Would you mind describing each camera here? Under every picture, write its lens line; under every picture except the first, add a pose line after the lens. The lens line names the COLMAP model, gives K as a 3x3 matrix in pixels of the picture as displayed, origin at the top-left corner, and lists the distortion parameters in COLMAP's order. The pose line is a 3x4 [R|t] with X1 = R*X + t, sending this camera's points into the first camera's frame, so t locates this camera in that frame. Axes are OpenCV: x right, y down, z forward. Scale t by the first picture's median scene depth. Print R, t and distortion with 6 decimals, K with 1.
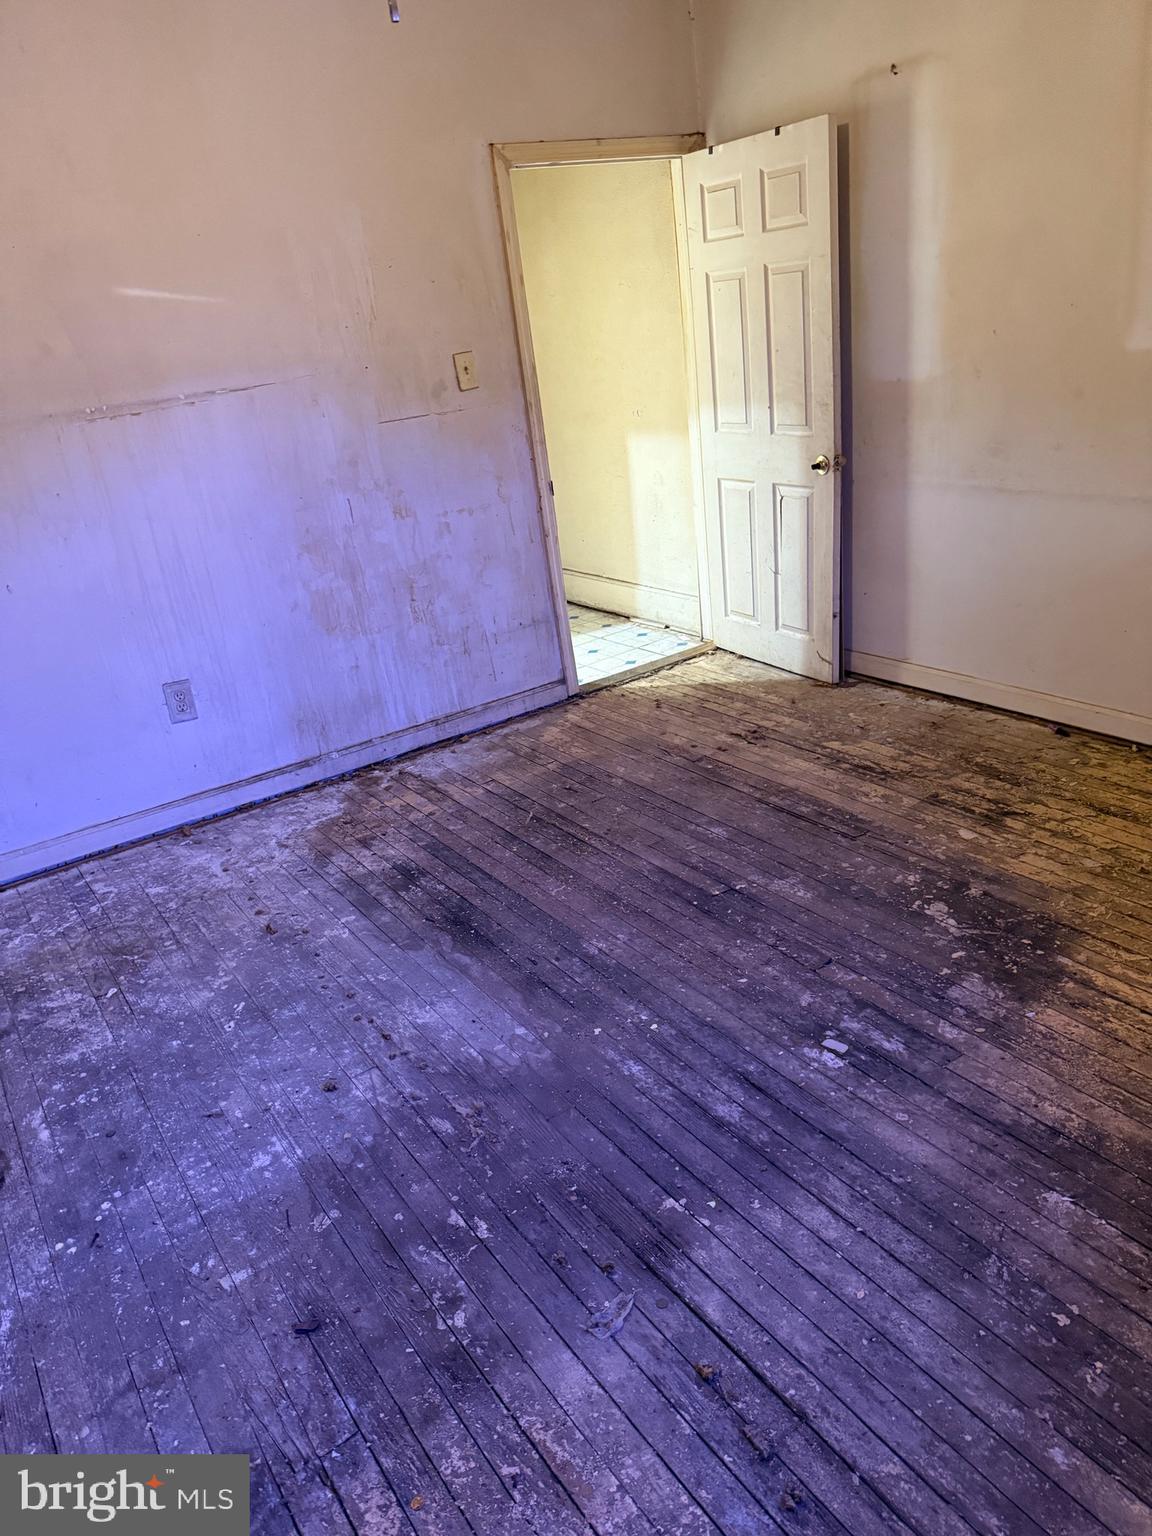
lens RADIAL K [[1064.5, 0, 576.0], [0, 1064.5, 768.0], [0, 0, 1]] dist [0.201523, -0.362171]
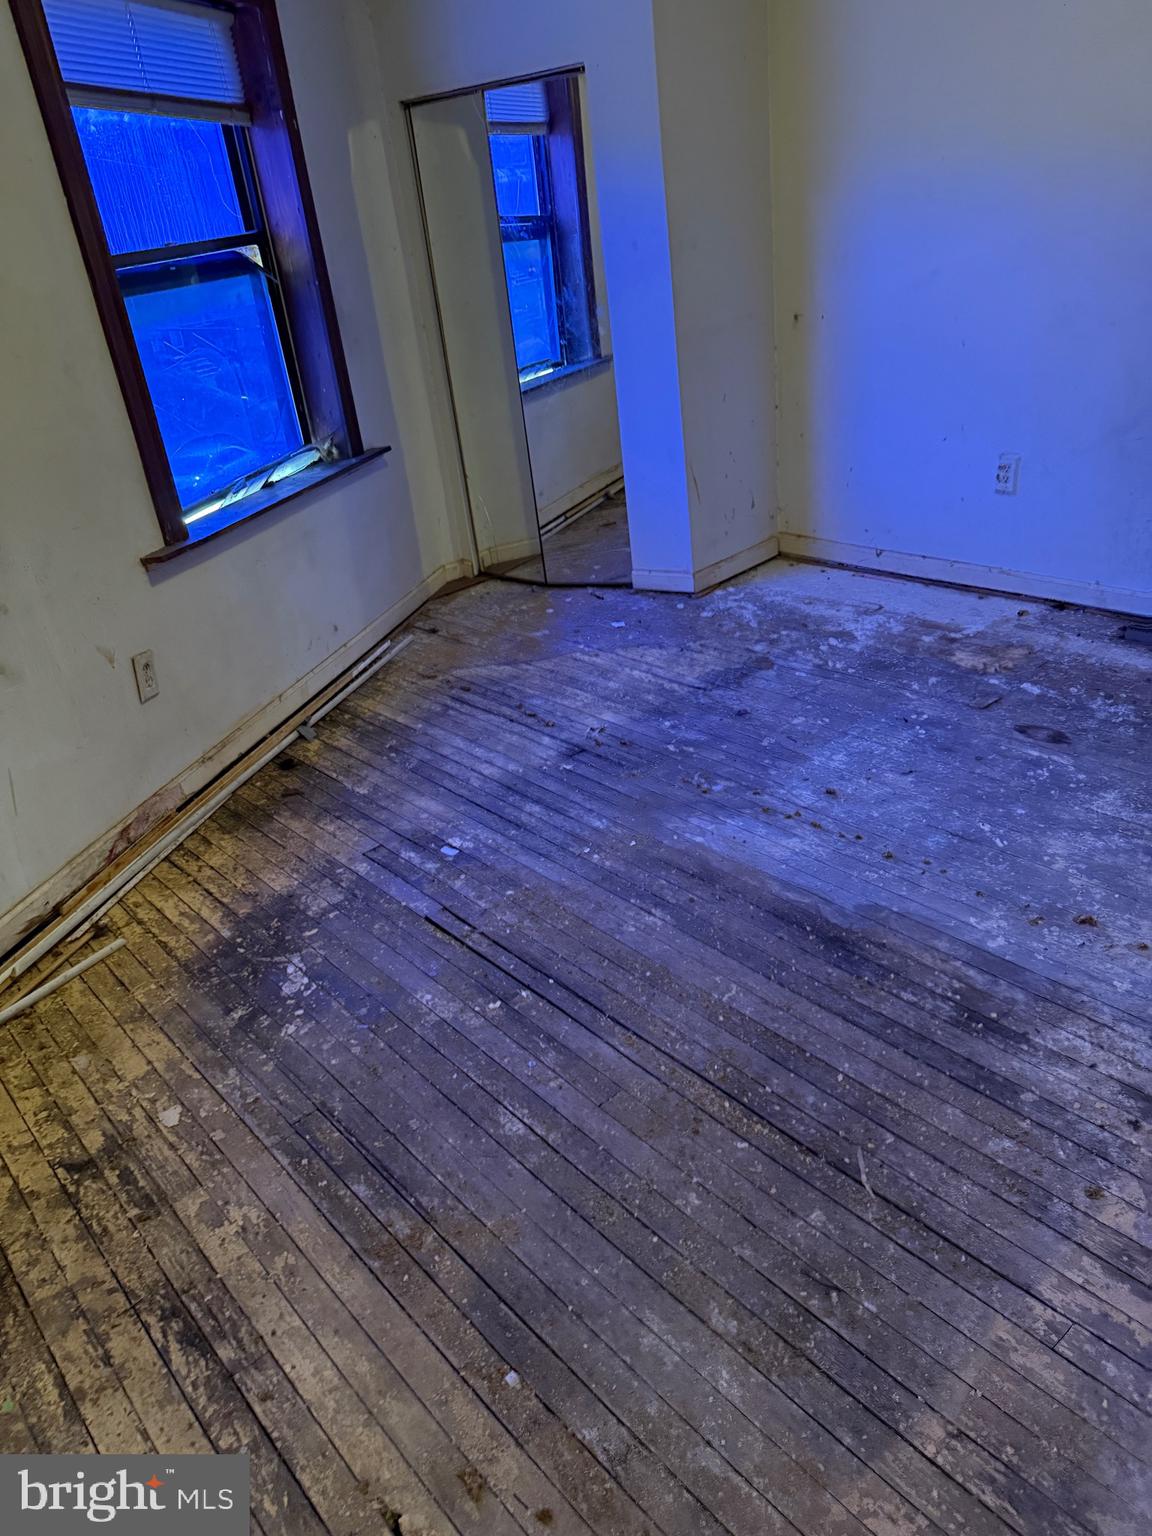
lens RADIAL K [[1064.5, 0, 576.0], [0, 1064.5, 768.0], [0, 0, 1]] dist [0.201523, -0.362171]
pose [[-0.967496, 0.252880, -0.001558, 0.057174], [0.163359, 0.629674, 0.759489, -0.674358], [0.193041, 0.734549, -0.650518, 1.573550]]
